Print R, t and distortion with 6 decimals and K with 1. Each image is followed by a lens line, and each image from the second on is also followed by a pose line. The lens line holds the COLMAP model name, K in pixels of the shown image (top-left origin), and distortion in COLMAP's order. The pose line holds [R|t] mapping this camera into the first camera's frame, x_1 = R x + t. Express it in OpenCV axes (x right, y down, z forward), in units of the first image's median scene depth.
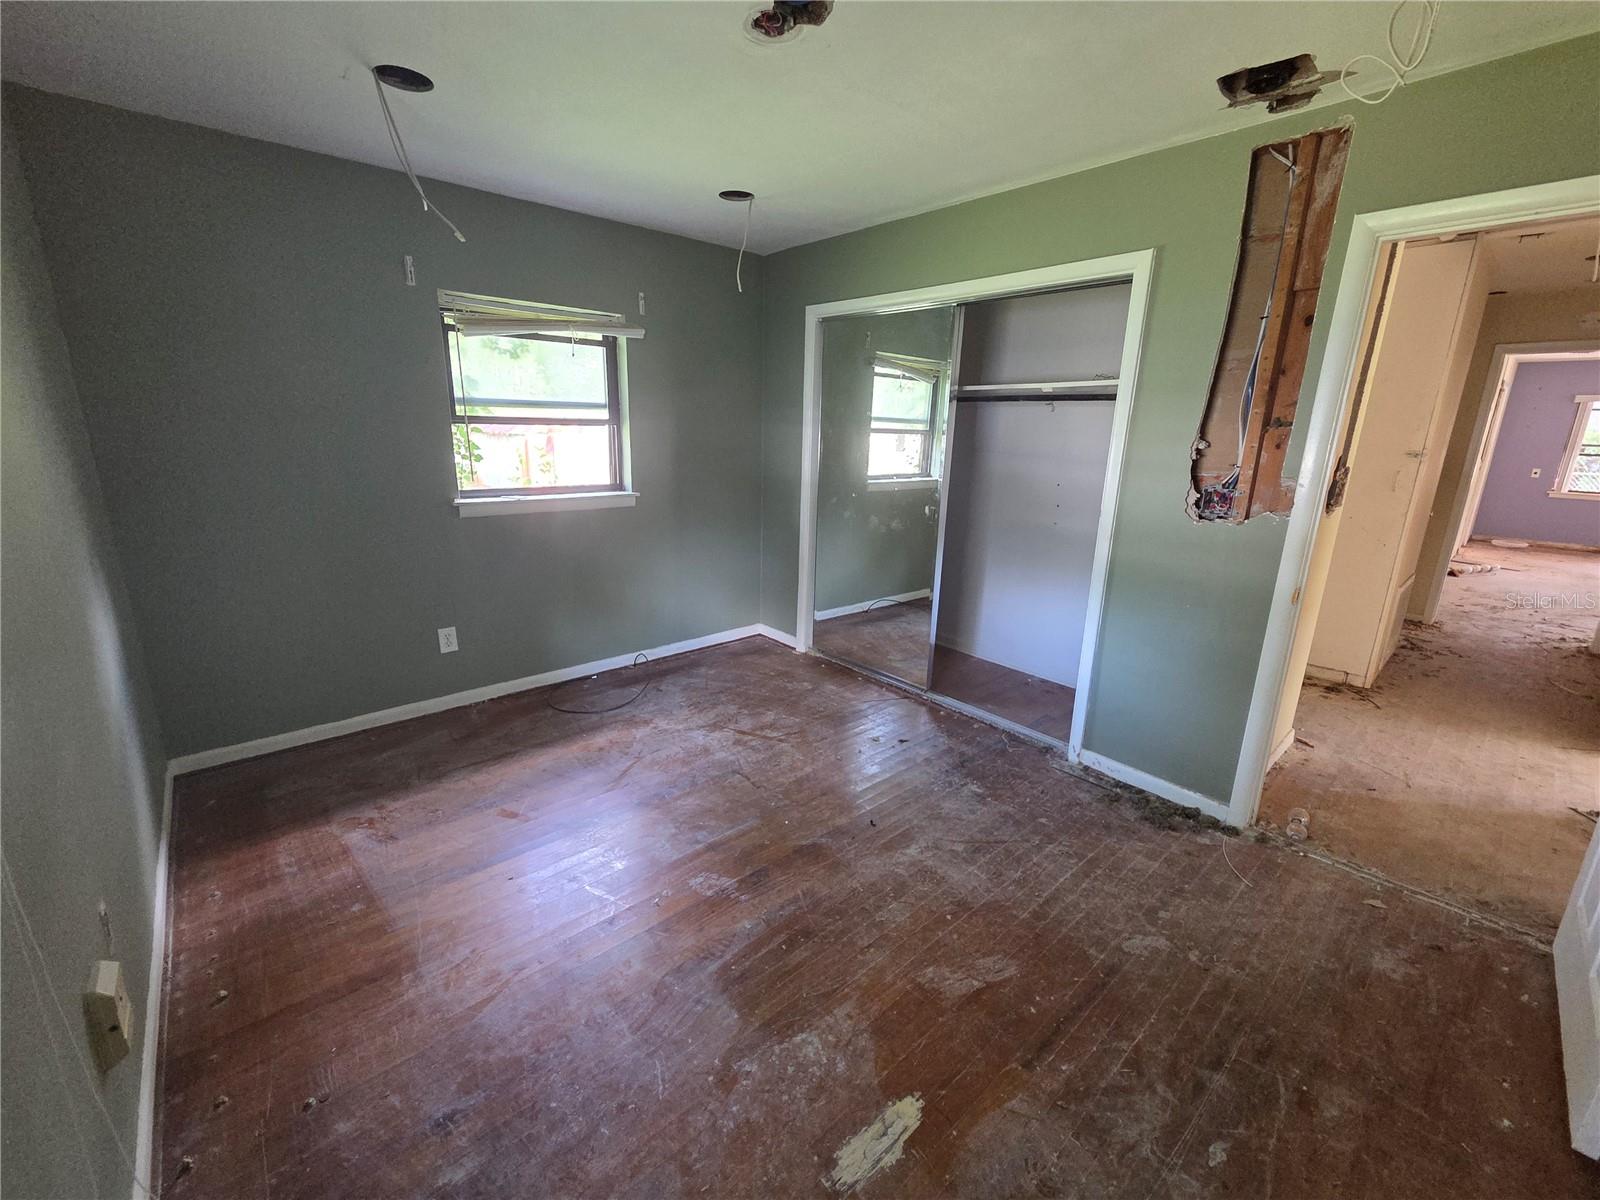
lens RADIAL K [[654.7, 0, 798.2], [0, 654.7, 589.5], [0, 0, 1]] dist [0.000851, 0.000165]
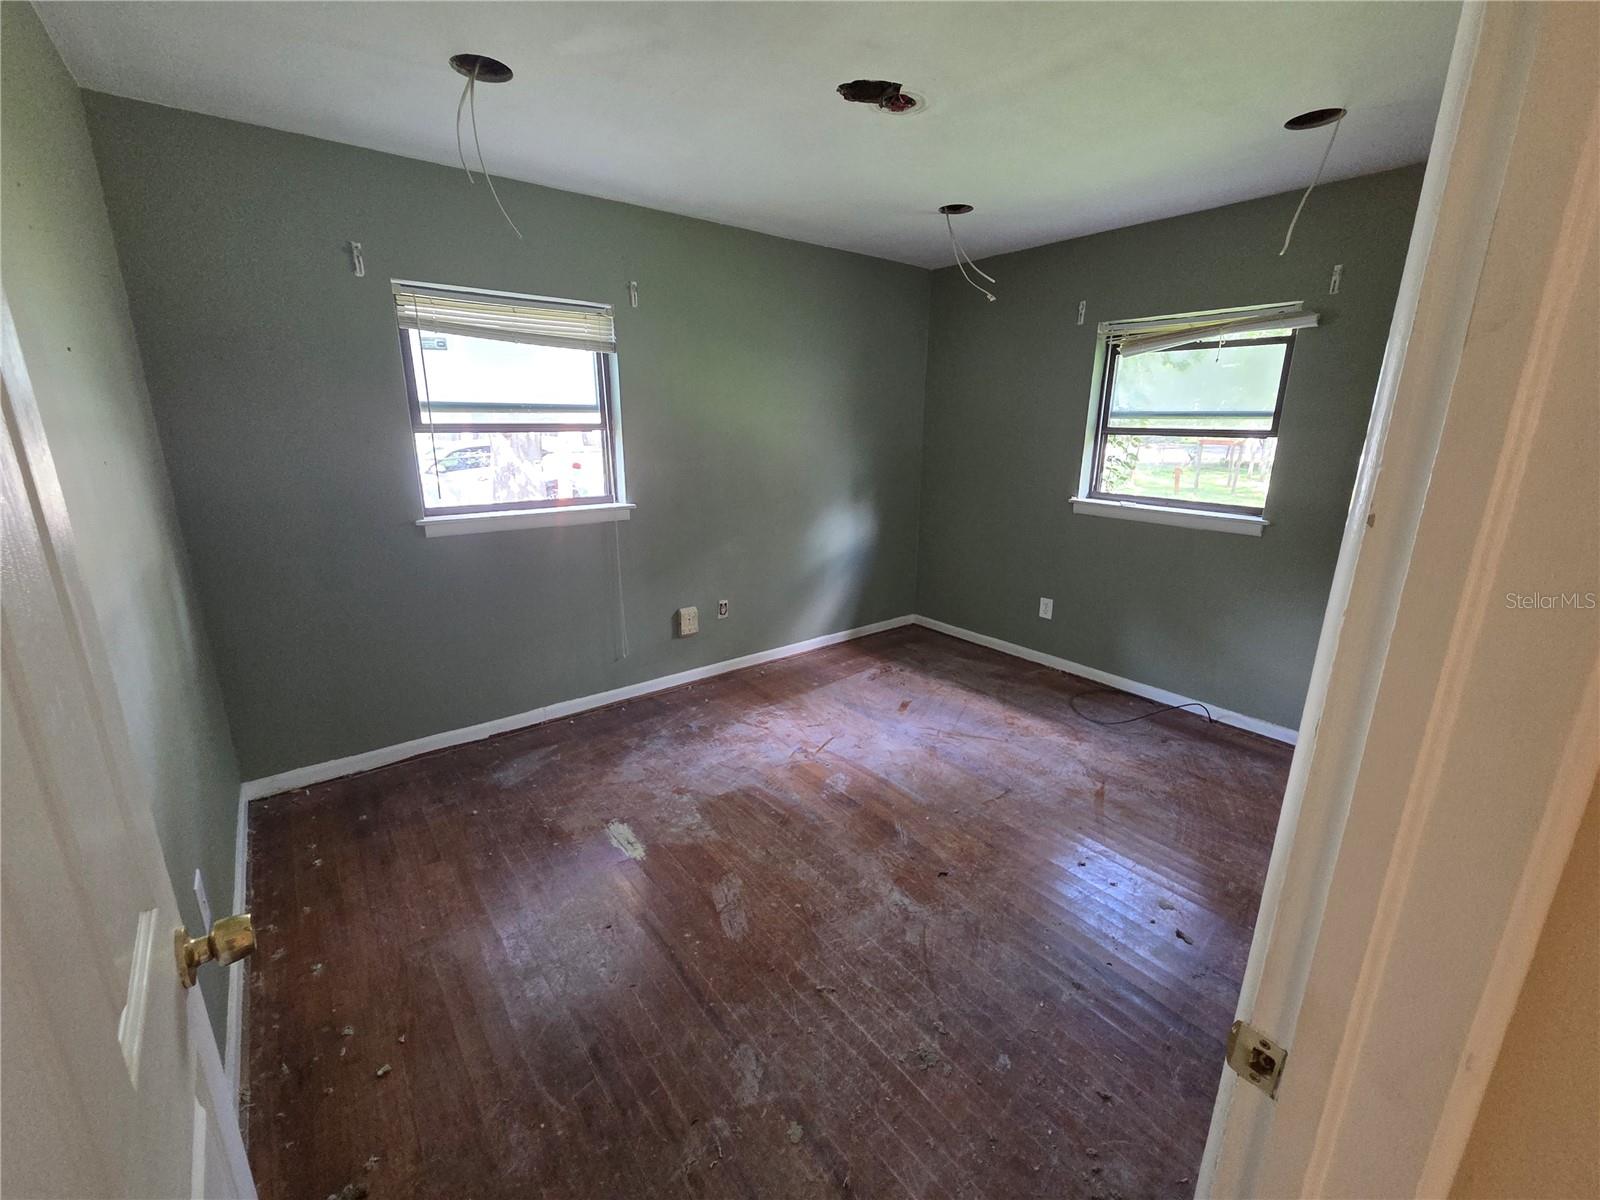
lens RADIAL K [[654.7, 0, 798.7], [0, 654.7, 597.8], [0, 0, 1]] dist [0.000851, 0.000165]
pose [[-0.056904, 0.242713, -0.968428, 0.815183], [-0.253154, 0.934791, 0.249158, -0.156813], [0.965751, 0.259339, 0.008250, 0.631183]]
